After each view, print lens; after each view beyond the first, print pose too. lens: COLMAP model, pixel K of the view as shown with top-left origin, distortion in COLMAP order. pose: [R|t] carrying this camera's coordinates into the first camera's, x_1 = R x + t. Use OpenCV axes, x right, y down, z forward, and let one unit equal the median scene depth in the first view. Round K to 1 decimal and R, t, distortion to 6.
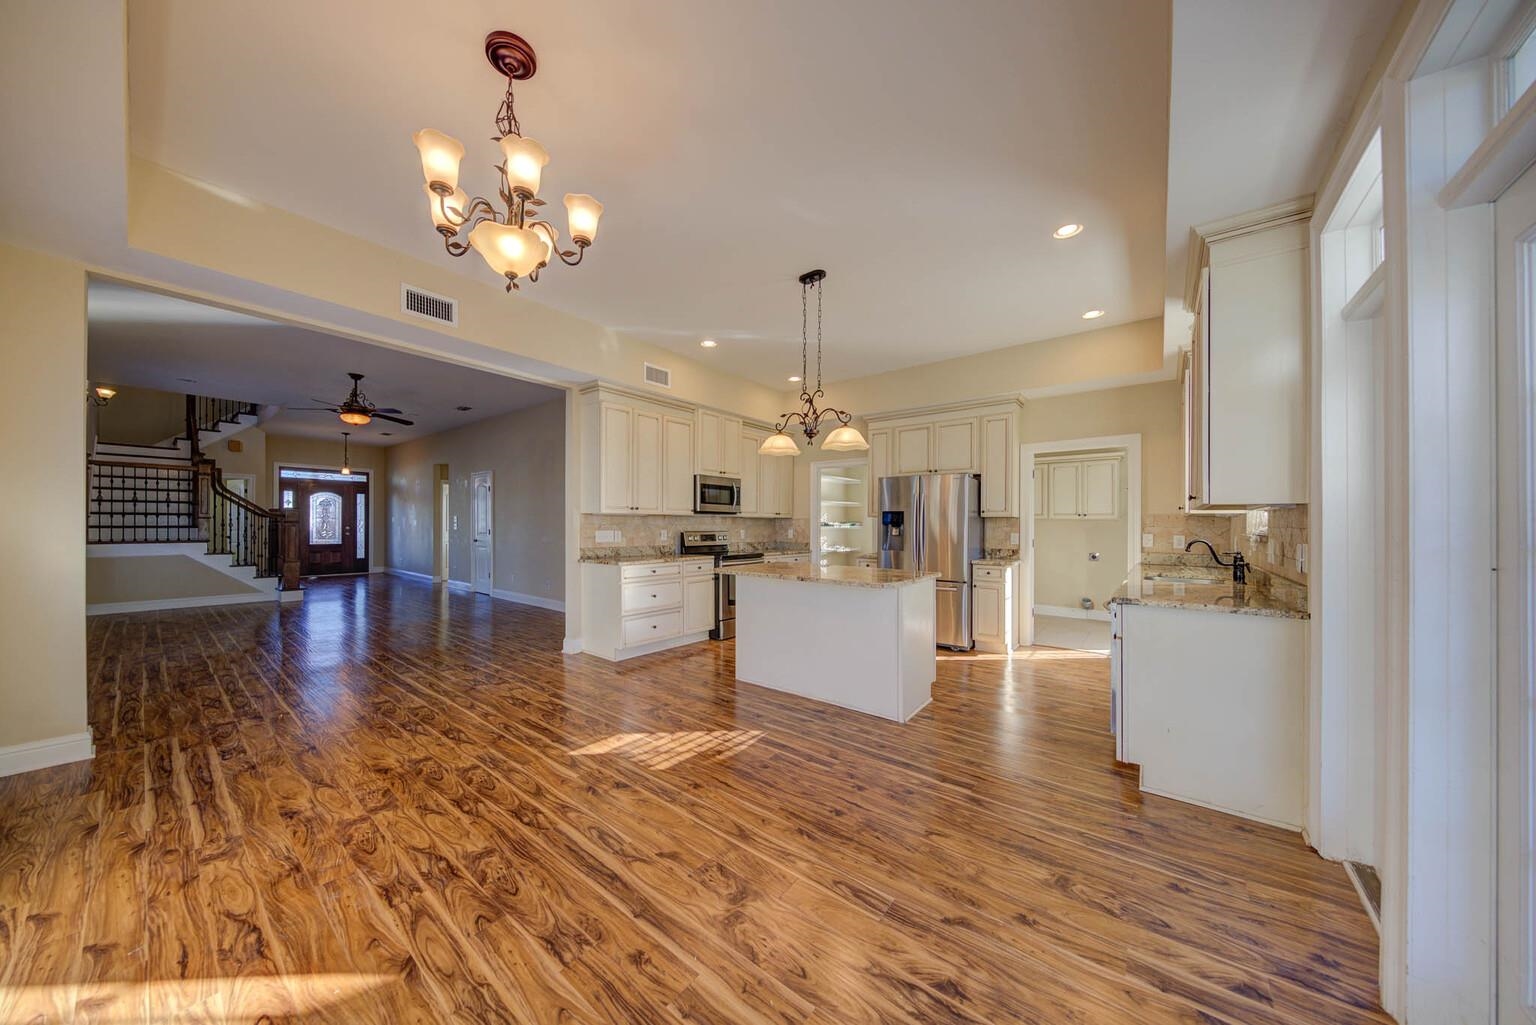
lens RADIAL K [[506.4, 0, 723.5], [0, 506.4, 522.6], [0, 0, 1]] dist [0.009663, -0.006247]
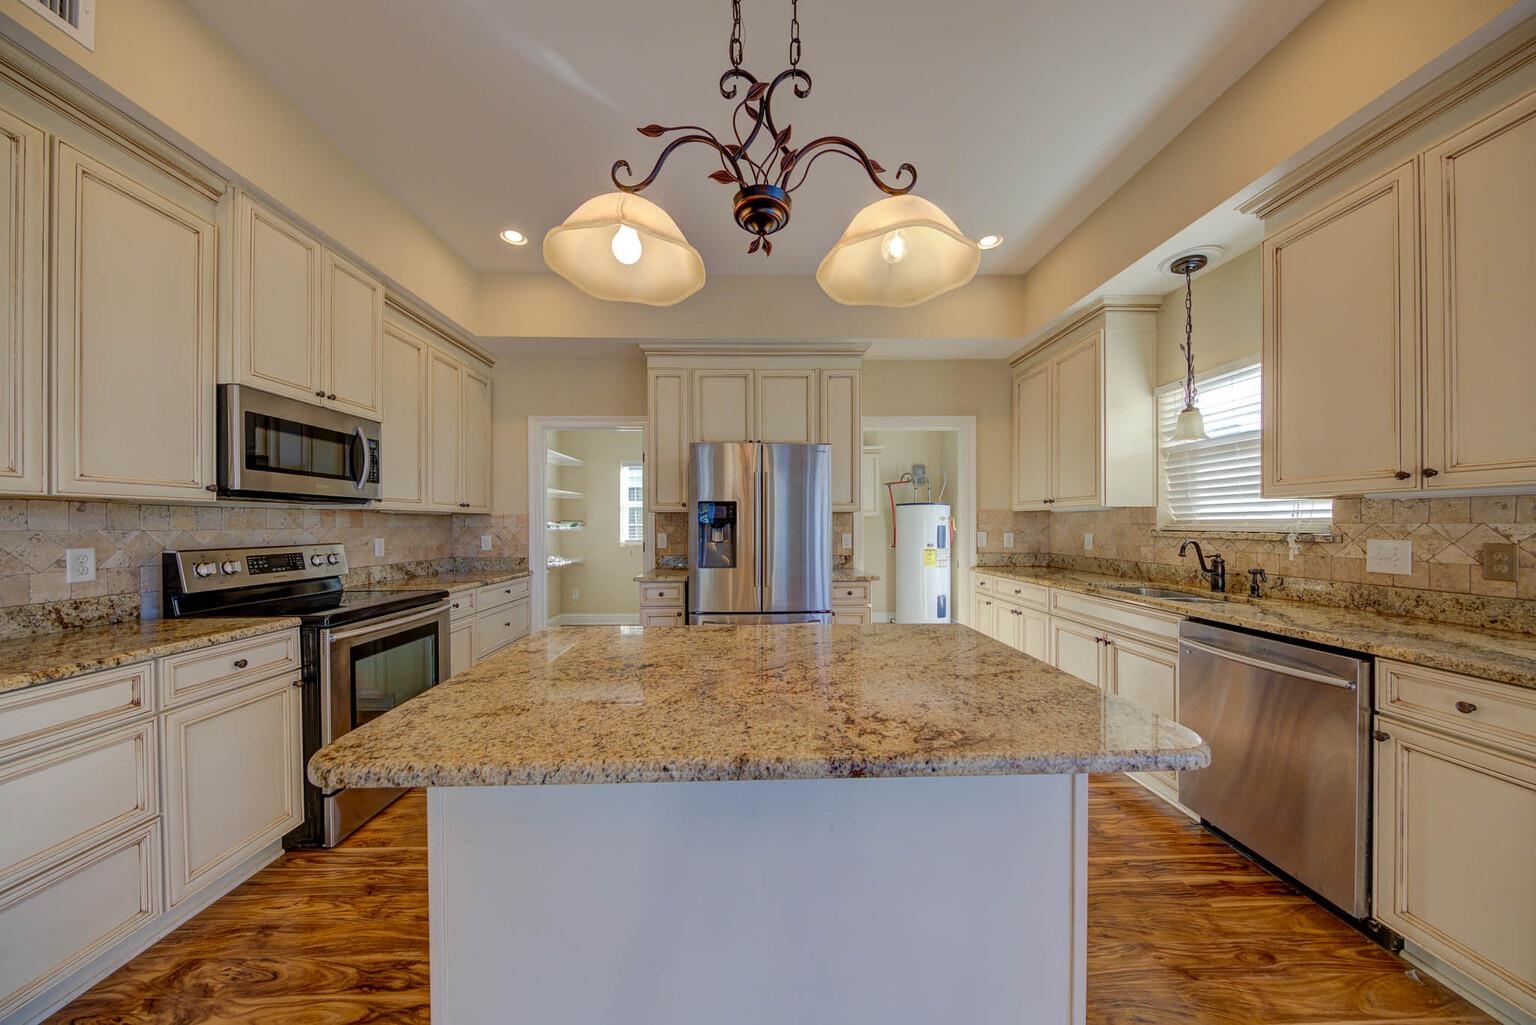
lens RADIAL K [[495.9, 0, 765.2], [0, 495.9, 522.2], [0, 0, 1]] dist [0.009433, -0.006539]
pose [[0.735660, -0.007124, 0.677313, -0.020729], [0.006740, 0.999972, 0.003197, 0.000542], [-0.677317, 0.002214, 0.735688, 0.758048]]
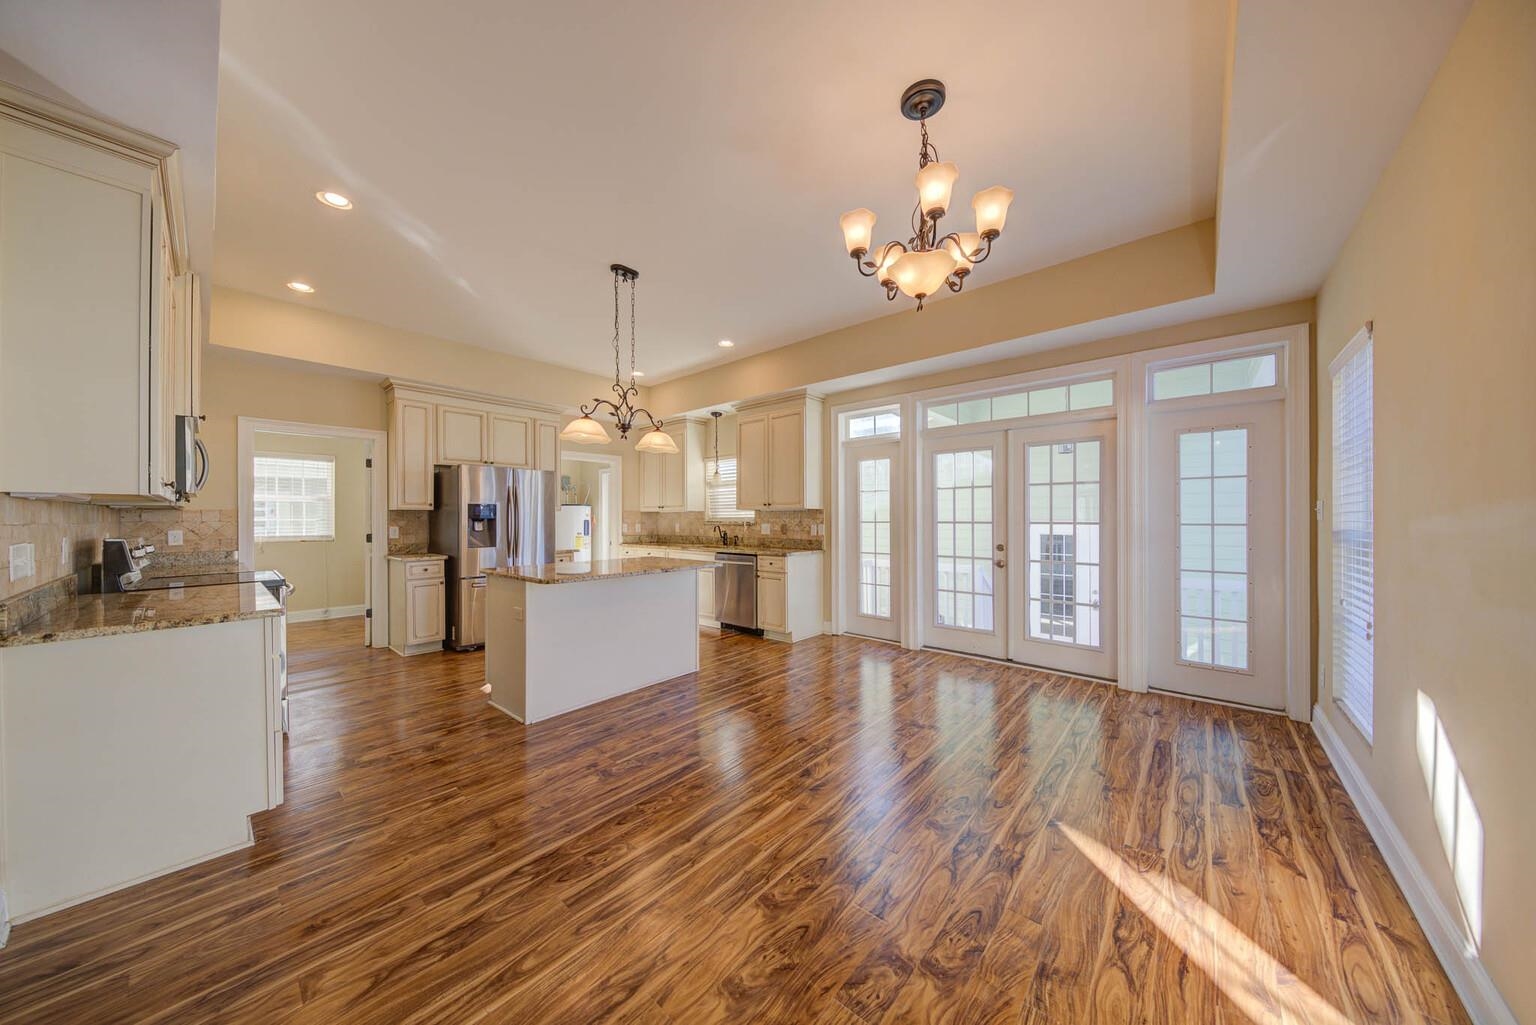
lens RADIAL K [[490.9, 0, 773.4], [0, 490.9, 516.7], [0, 0, 1]] dist [0.011383, -0.005868]
pose [[-0.004237, -0.004758, 0.999980, -0.766598], [0.000101, 0.999989, 0.004758, -0.005725], [-0.999991, 0.000121, -0.004237, 0.683424]]
